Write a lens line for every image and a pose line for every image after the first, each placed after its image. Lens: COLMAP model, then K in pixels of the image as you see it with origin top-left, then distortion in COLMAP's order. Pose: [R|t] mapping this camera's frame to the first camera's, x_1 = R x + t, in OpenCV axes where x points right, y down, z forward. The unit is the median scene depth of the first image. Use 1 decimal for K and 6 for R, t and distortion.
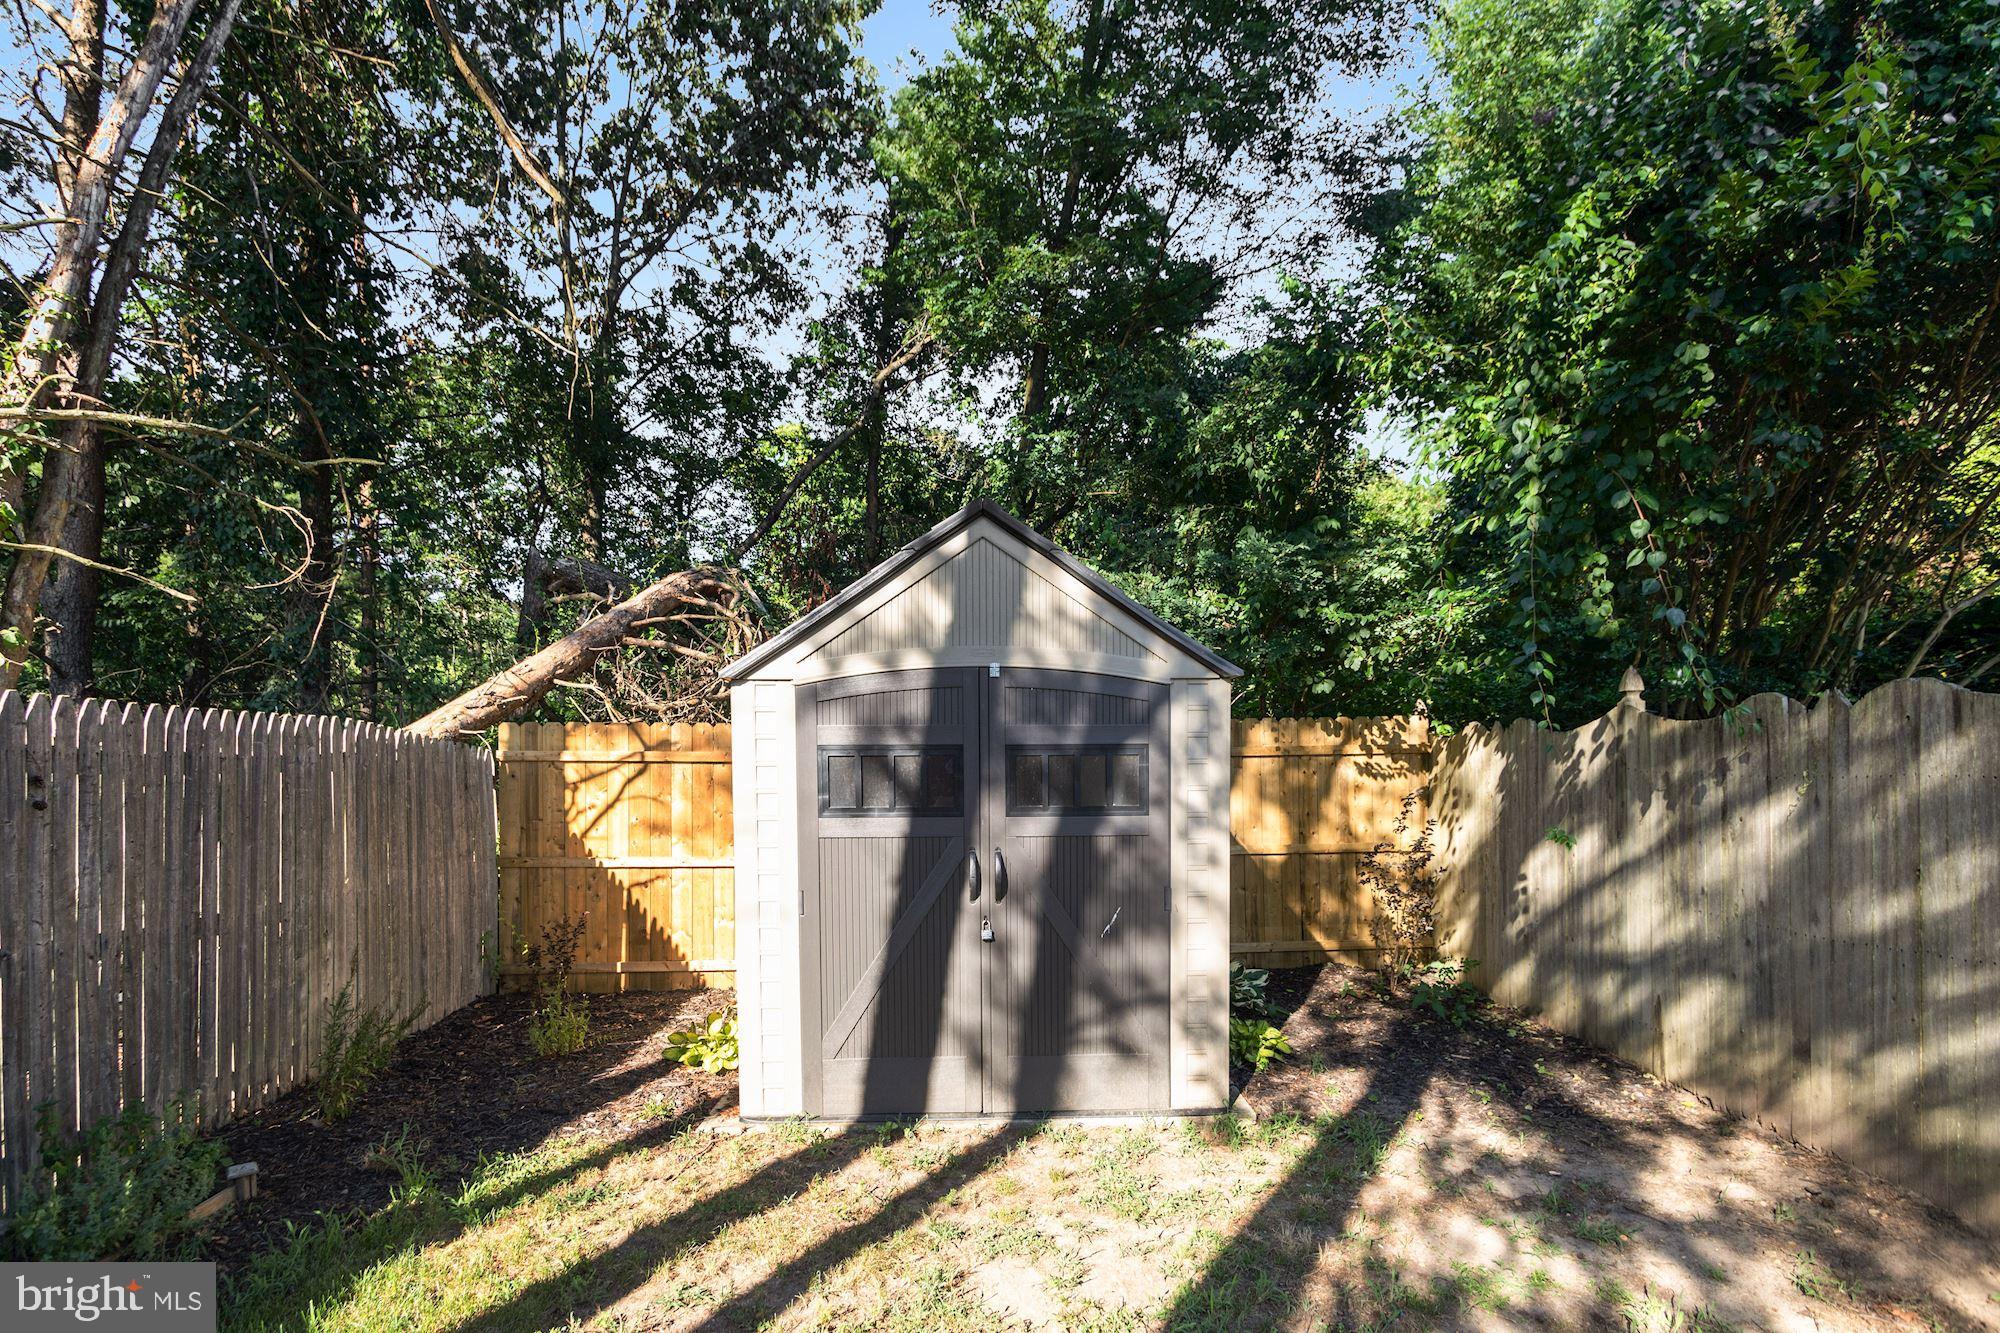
lens RADIAL K [[996.0, 0, 962.2], [0, 996.0, 779.7], [0, 0, 1]] dist [0.011634, 0.000224]
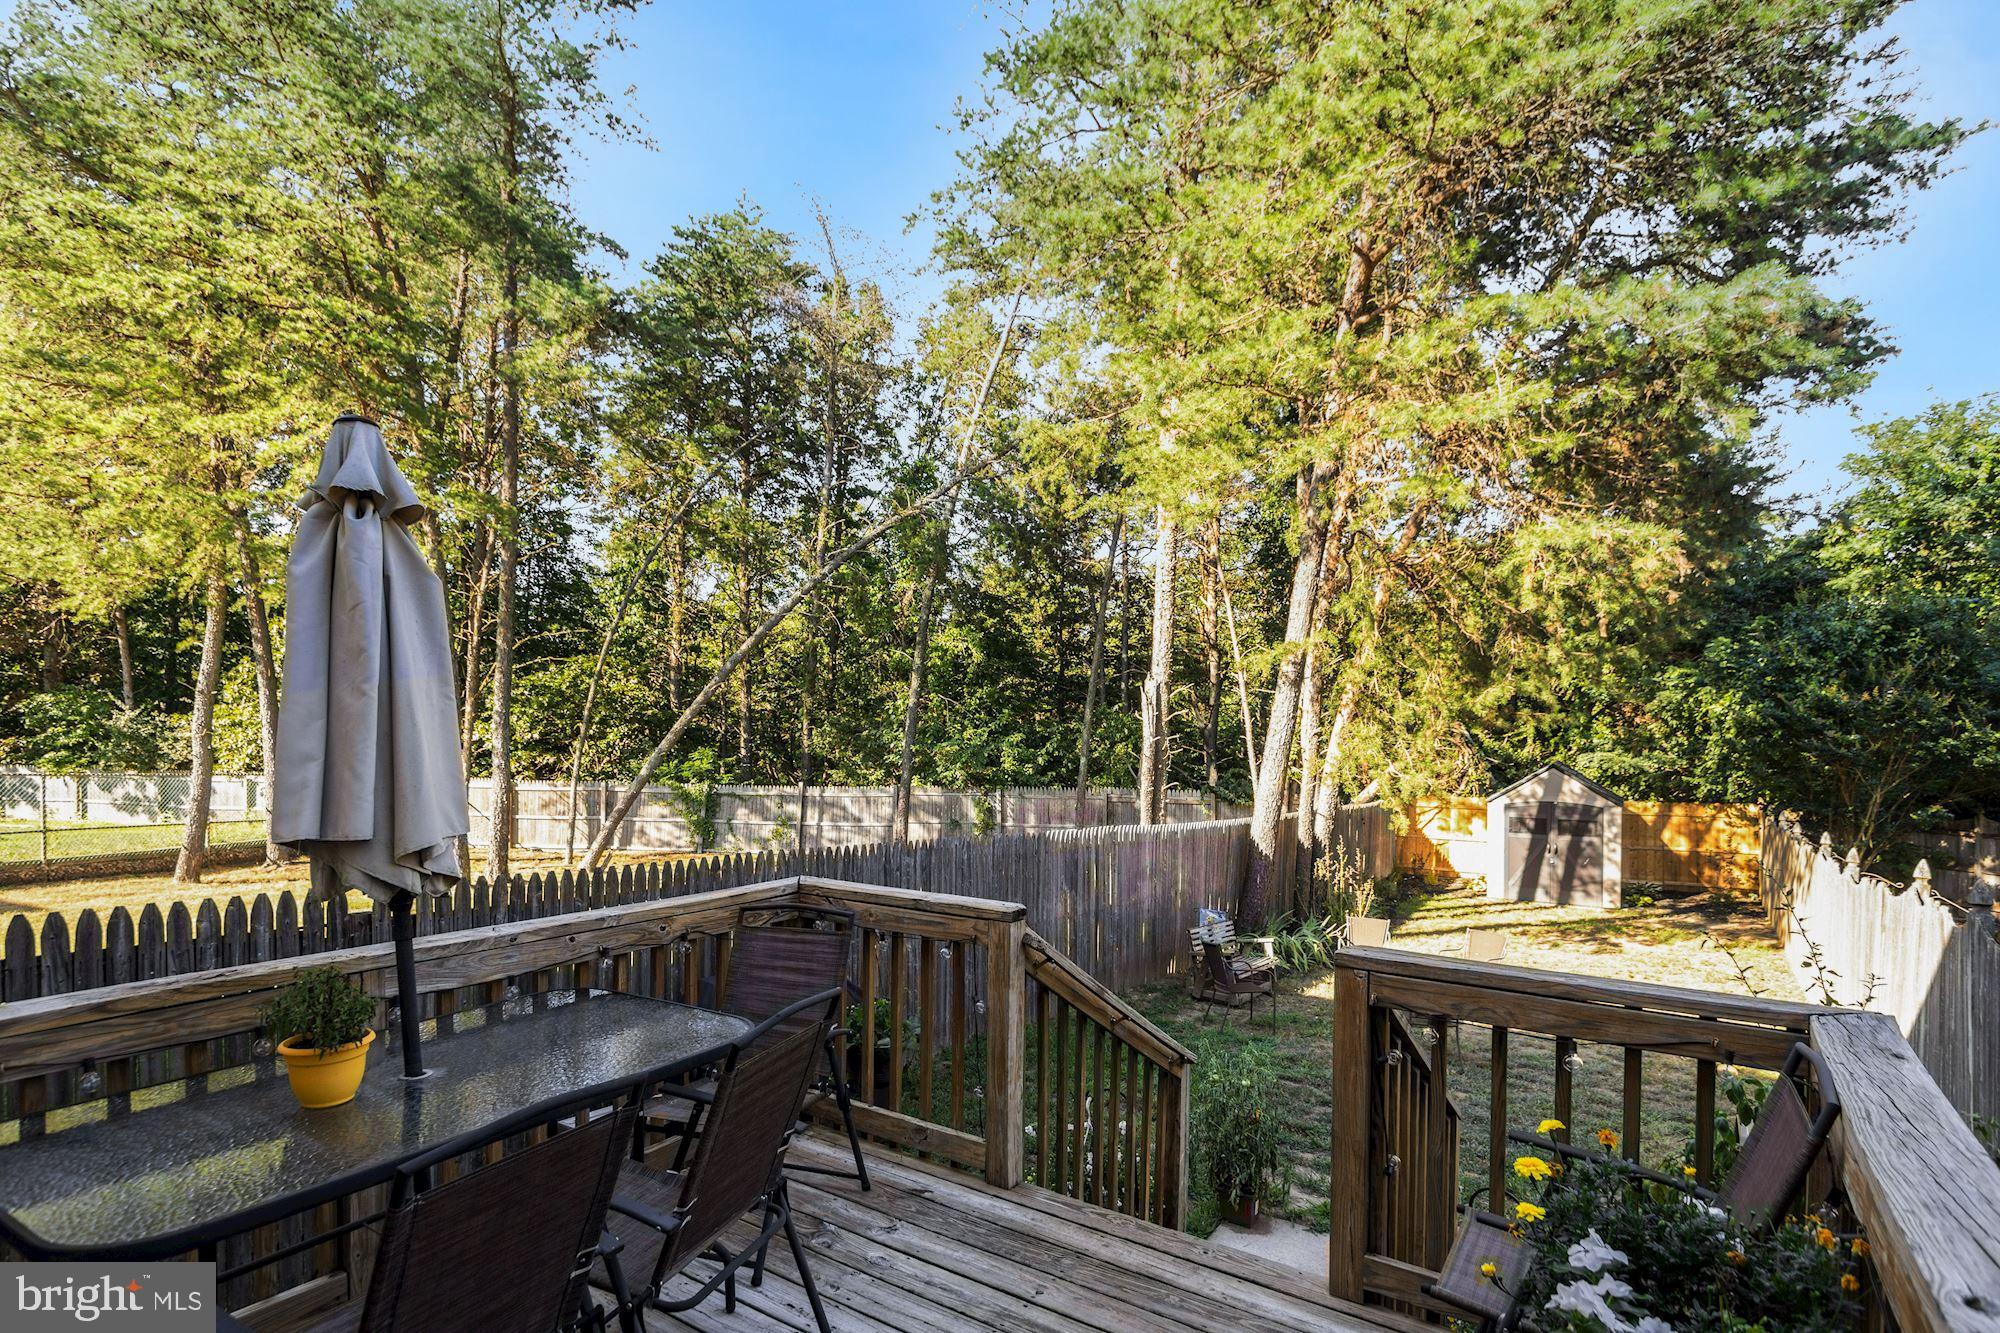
lens RADIAL K [[960.2, 0, 994.4], [0, 960.2, 769.7], [0, 0, 1]] dist [0.003468, 0.000073]
pose [[0.838447, 0.039266, -0.543566, 0.251924], [-0.025265, 0.999129, 0.033203, -0.324395], [0.544397, -0.014106, 0.838709, -3.772384]]
